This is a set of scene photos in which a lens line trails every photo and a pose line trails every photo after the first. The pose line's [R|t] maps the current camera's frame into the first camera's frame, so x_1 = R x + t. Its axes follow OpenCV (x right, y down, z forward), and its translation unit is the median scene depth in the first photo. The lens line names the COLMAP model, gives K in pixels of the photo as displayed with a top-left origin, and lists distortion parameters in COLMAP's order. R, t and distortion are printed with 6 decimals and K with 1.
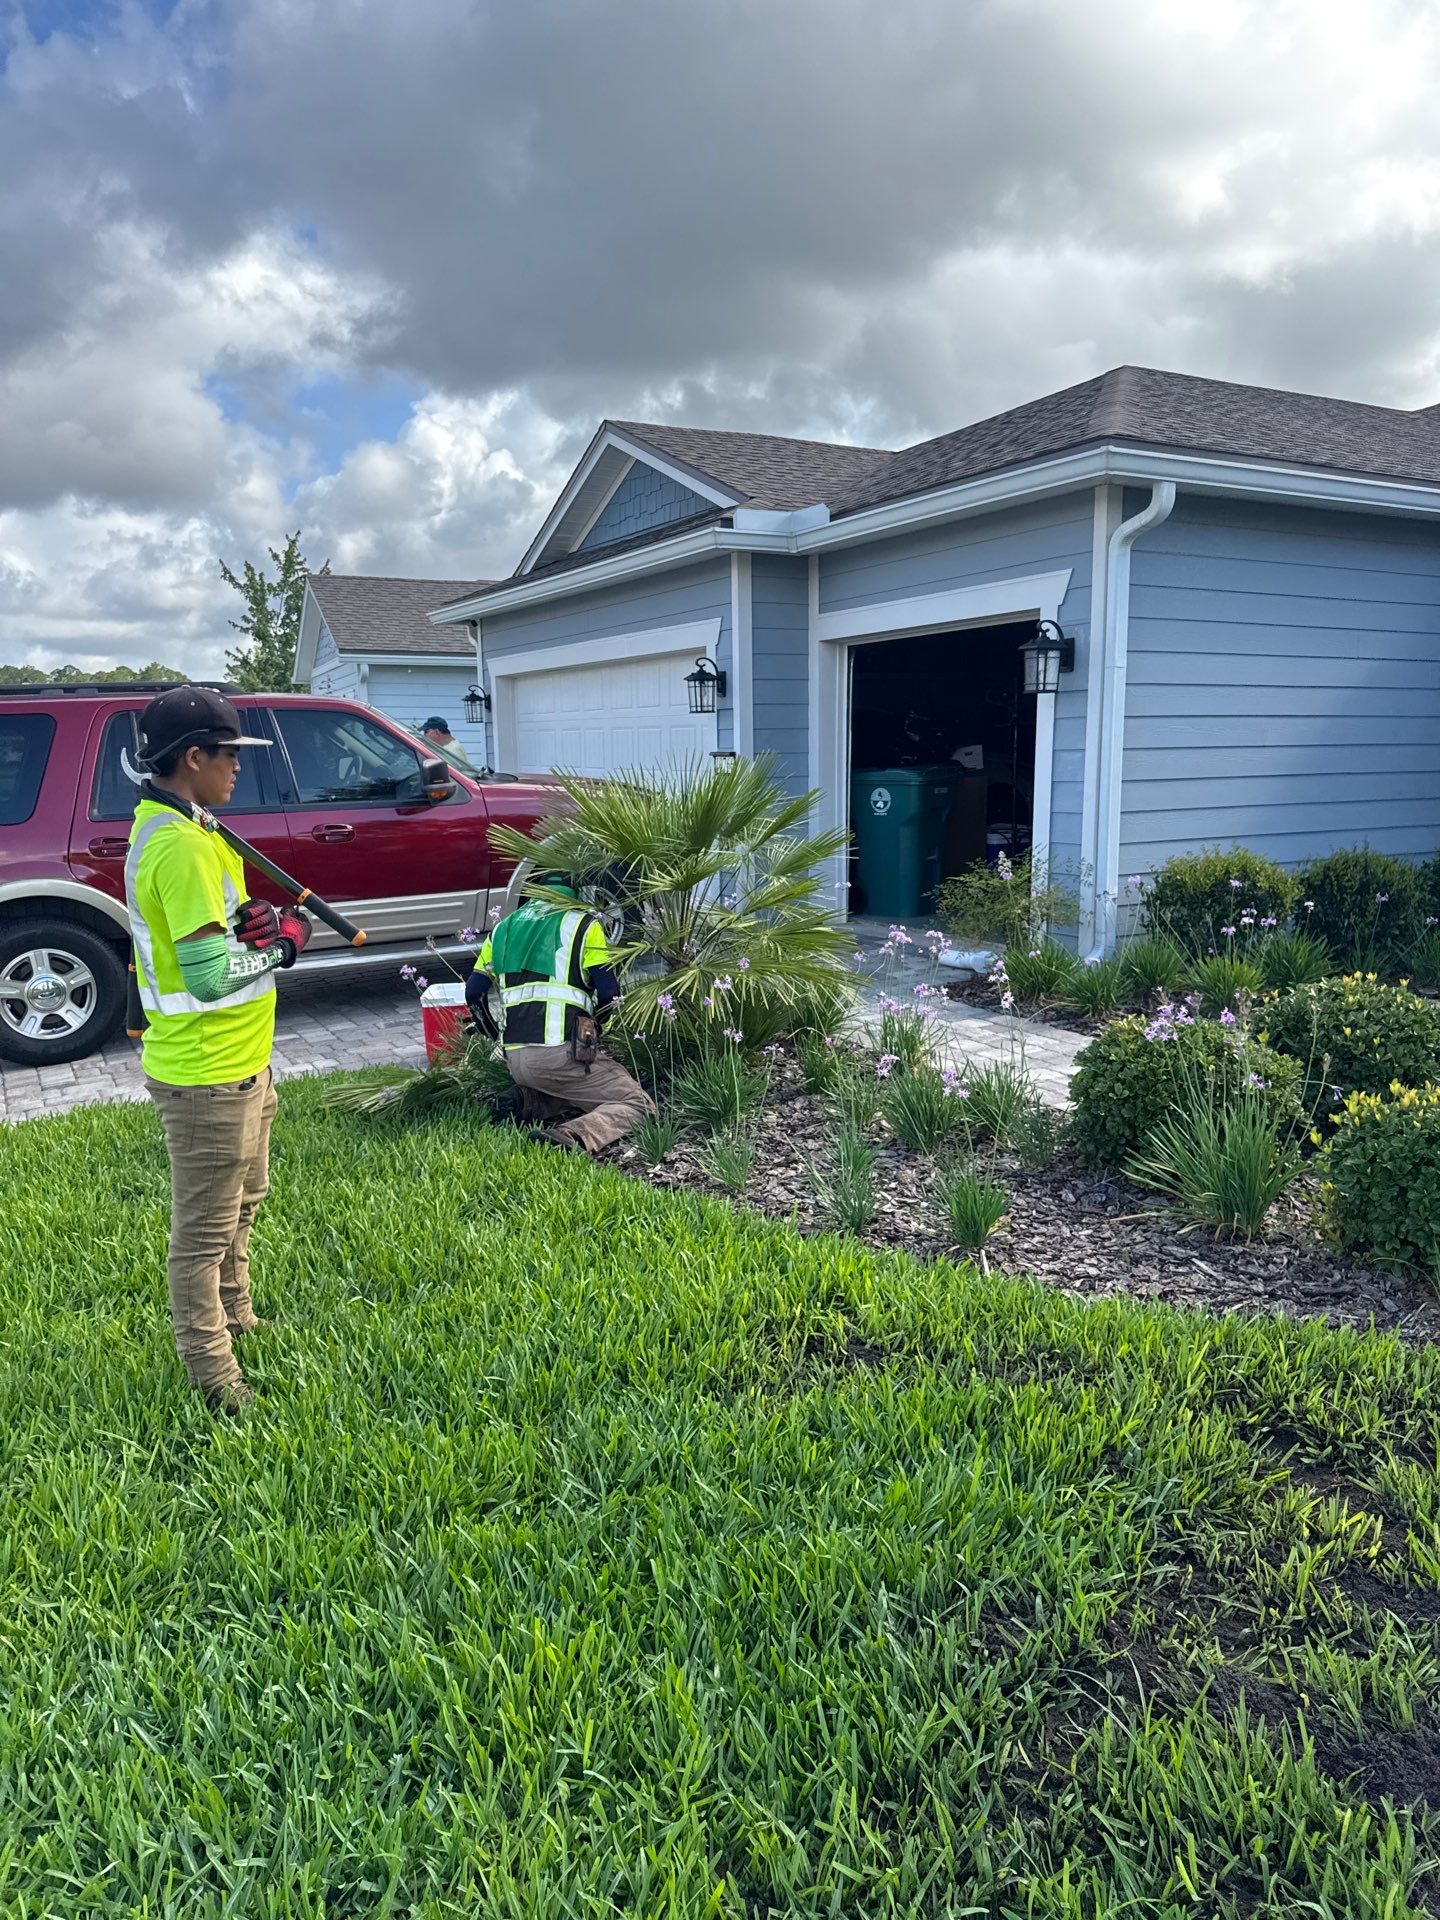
lens RADIAL K [[1375.4, 0, 686.5], [0, 1375.4, 963.9], [0, 0, 1]] dist [0.119961, -0.198388]
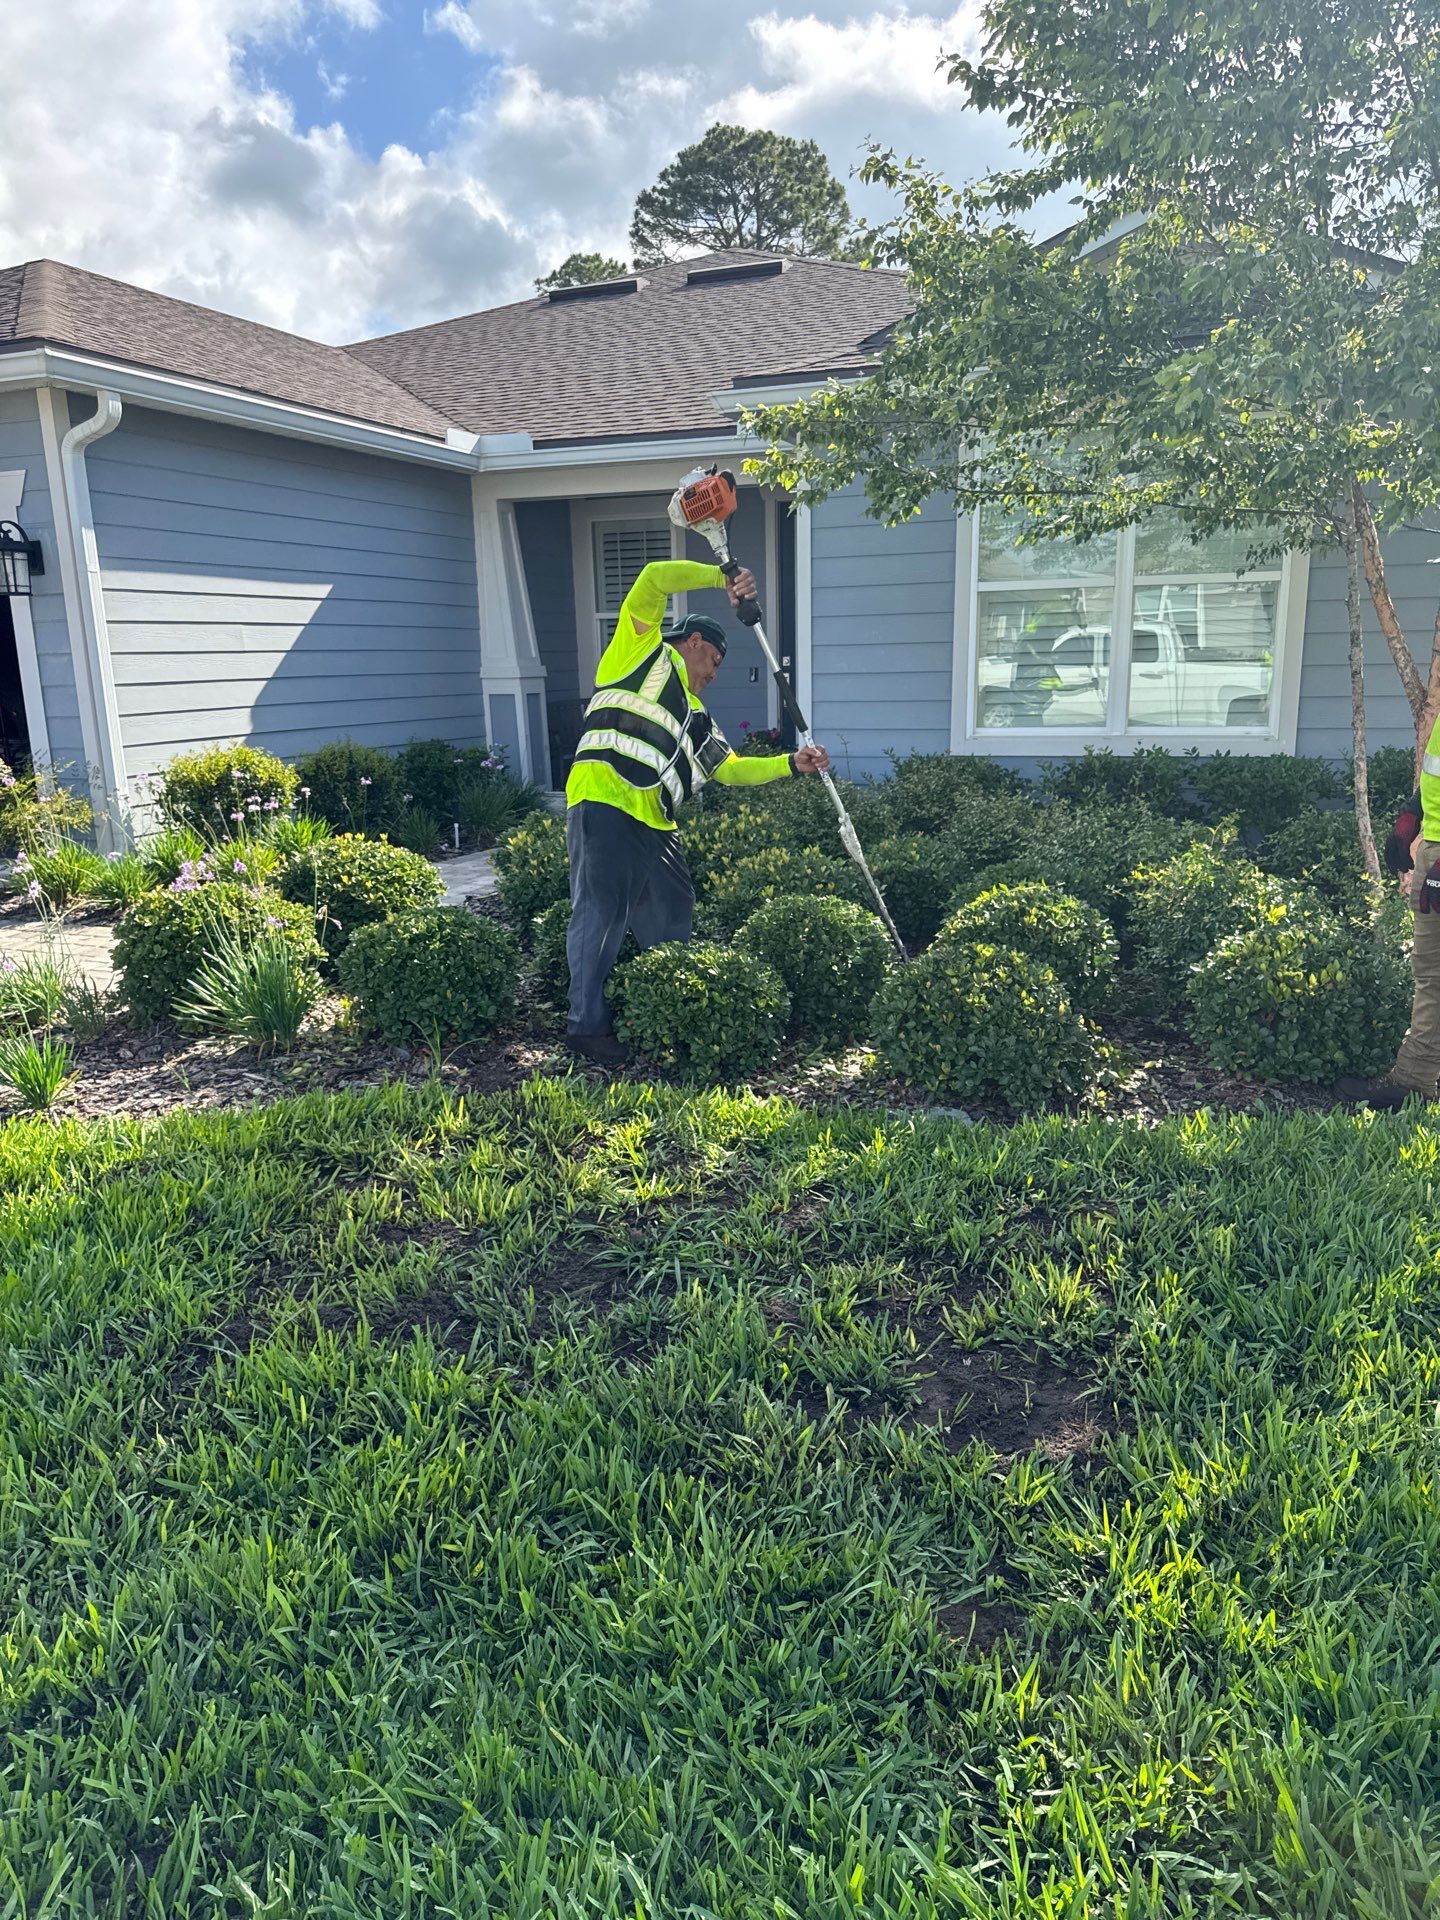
lens RADIAL K [[1407.9, 0, 798.0], [0, 1407.9, 983.6], [0, 0, 1]] dist [0.014422, -0.055359]
pose [[0.735233, -0.162358, 0.658082, -0.055242], [0.120429, 0.986732, 0.108893, 0.055698], [-0.667030, -0.000810, 0.745030, -0.172239]]
